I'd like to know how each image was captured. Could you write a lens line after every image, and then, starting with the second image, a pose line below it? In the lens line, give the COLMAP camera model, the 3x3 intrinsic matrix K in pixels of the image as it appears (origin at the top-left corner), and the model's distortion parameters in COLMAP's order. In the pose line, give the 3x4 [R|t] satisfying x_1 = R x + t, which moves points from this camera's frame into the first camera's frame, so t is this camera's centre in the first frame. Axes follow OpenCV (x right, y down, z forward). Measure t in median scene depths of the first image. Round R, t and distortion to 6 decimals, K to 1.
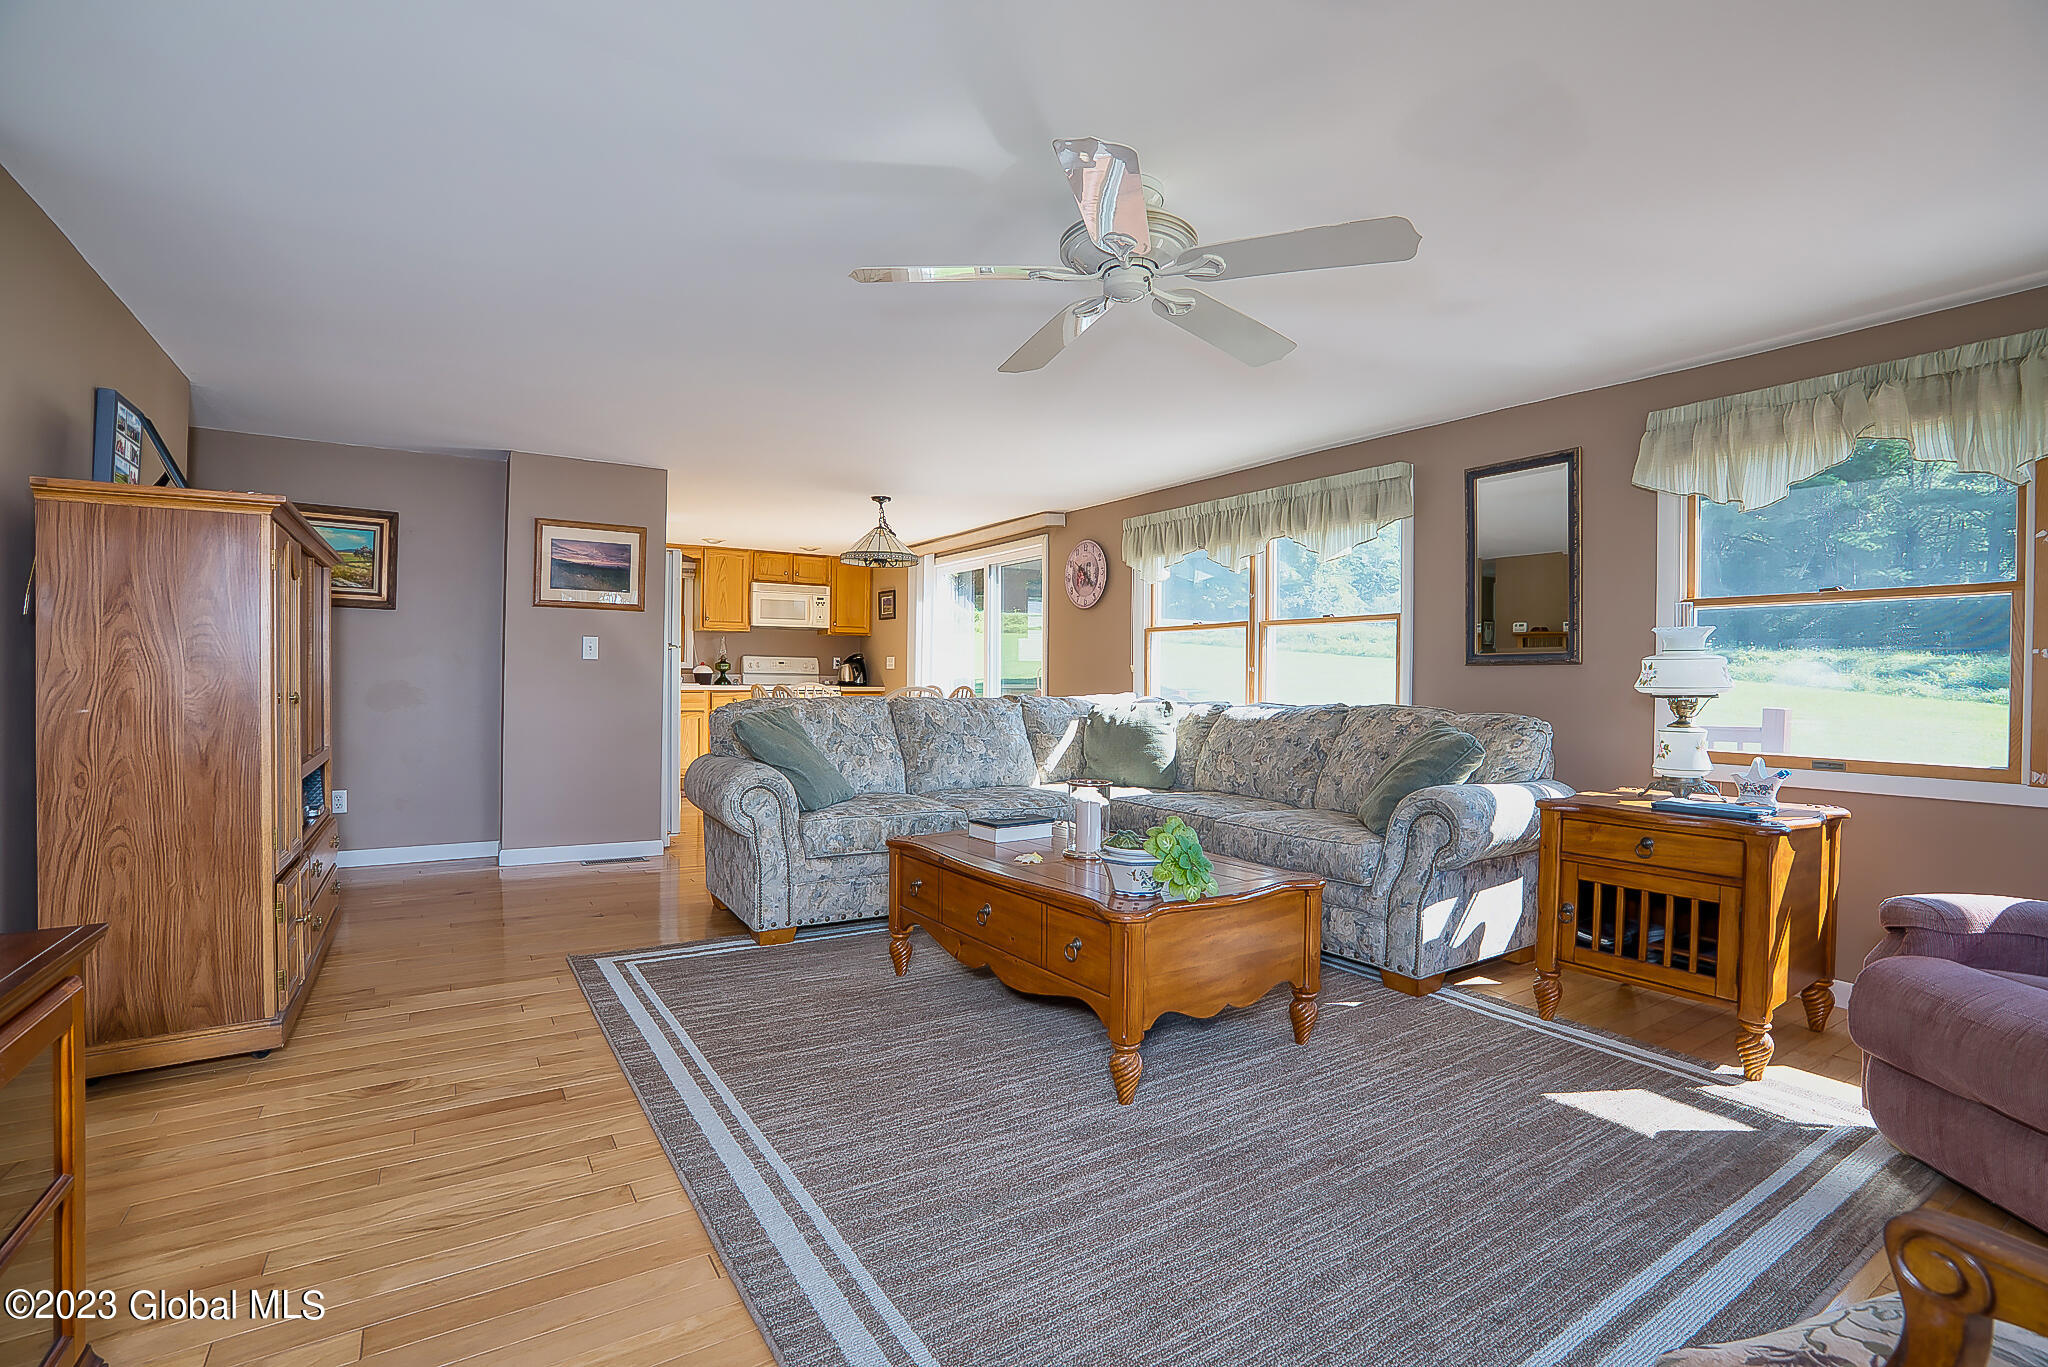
lens RADIAL K [[936.3, 0, 1032.9], [0, 936.3, 678.0], [0, 0, 1]] dist [-0.044738, 0.005917]
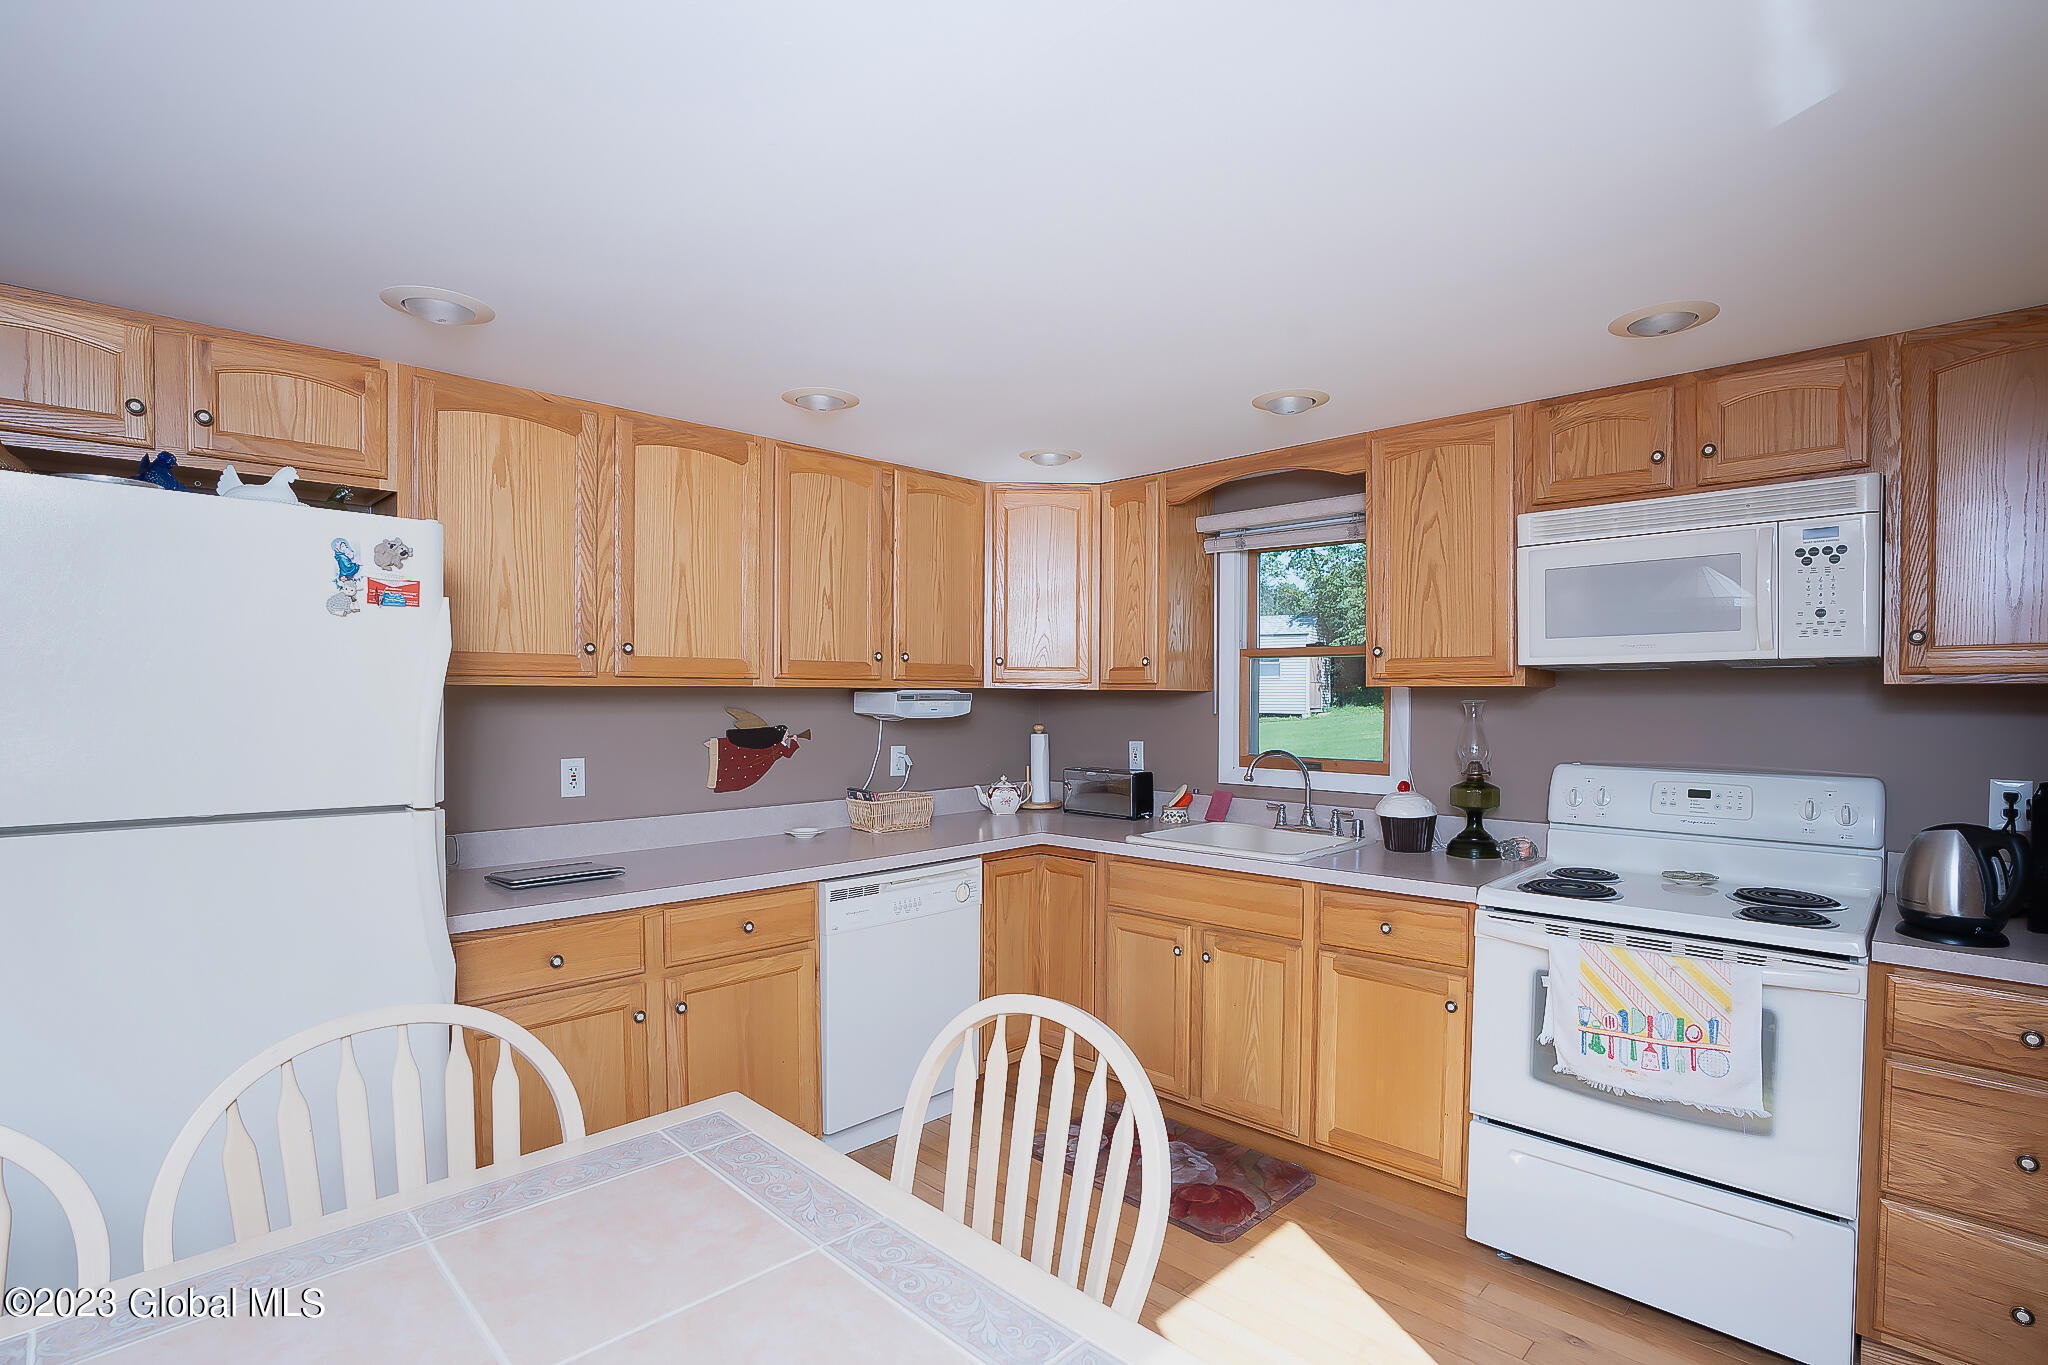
lens RADIAL K [[999.5, 0, 1064.7], [0, 999.5, 722.8], [0, 0, 1]] dist [-0.028393, 0.000334]
pose [[0.240054, 0.017266, -0.970606, -0.066051], [0.000539, 0.999839, 0.017919, -0.077951], [0.970759, -0.004824, 0.240007, 1.392006]]
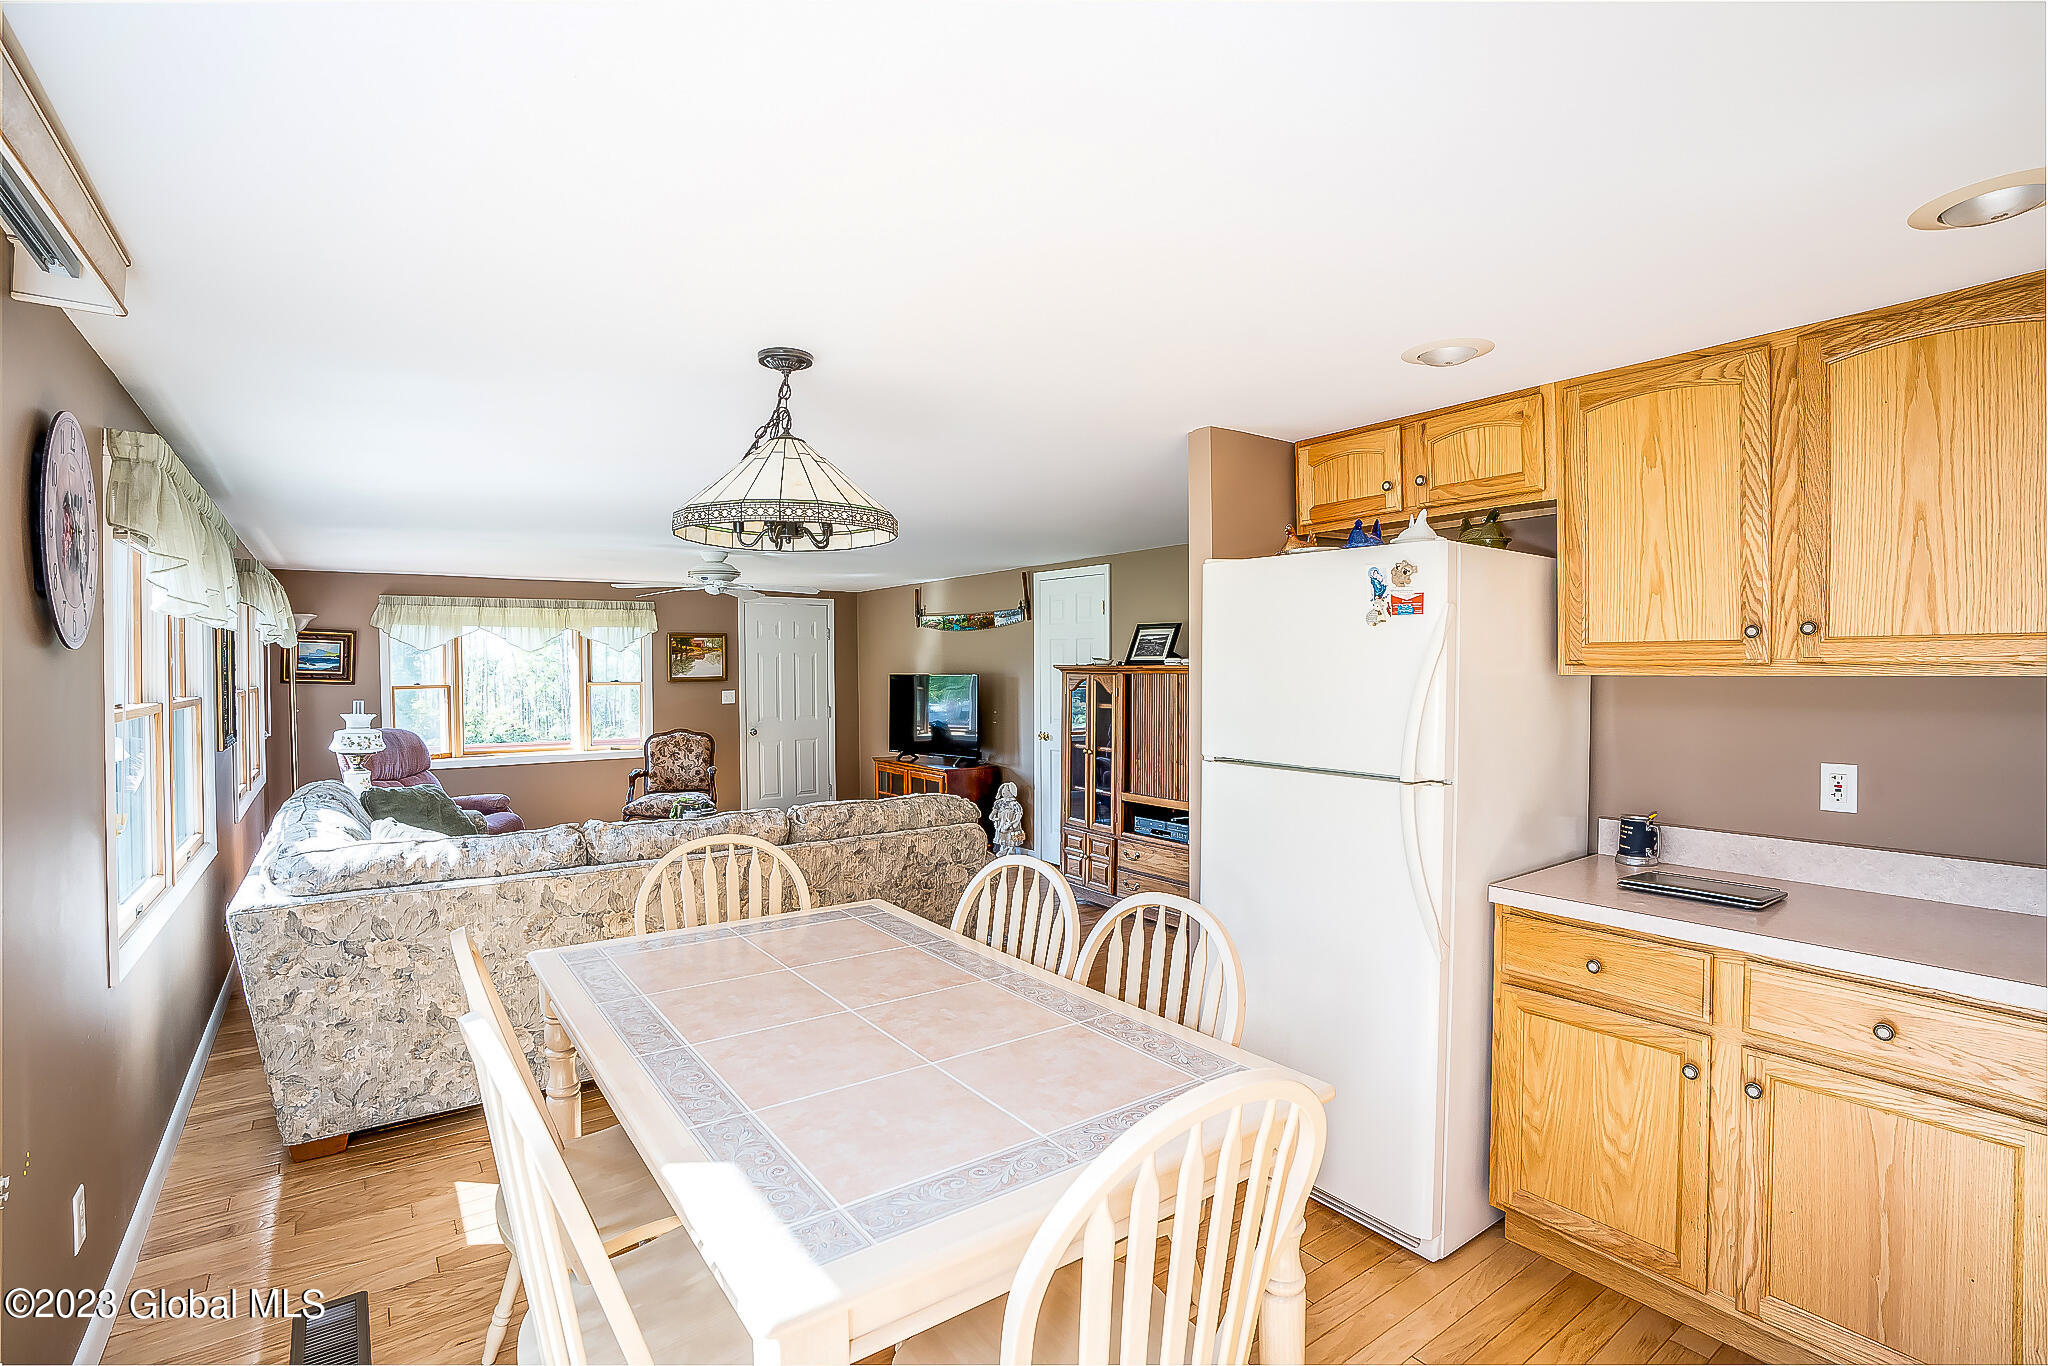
lens RADIAL K [[1025.9, 0, 1027.0], [0, 1025.9, 676.9], [0, 0, 1]] dist [-0.052508, 0.022409]
pose [[-0.999090, -0.004619, -0.042389, -0.288793], [-0.005171, 0.999903, 0.012902, -0.091694], [0.042325, 0.013110, -0.999018, 1.698035]]
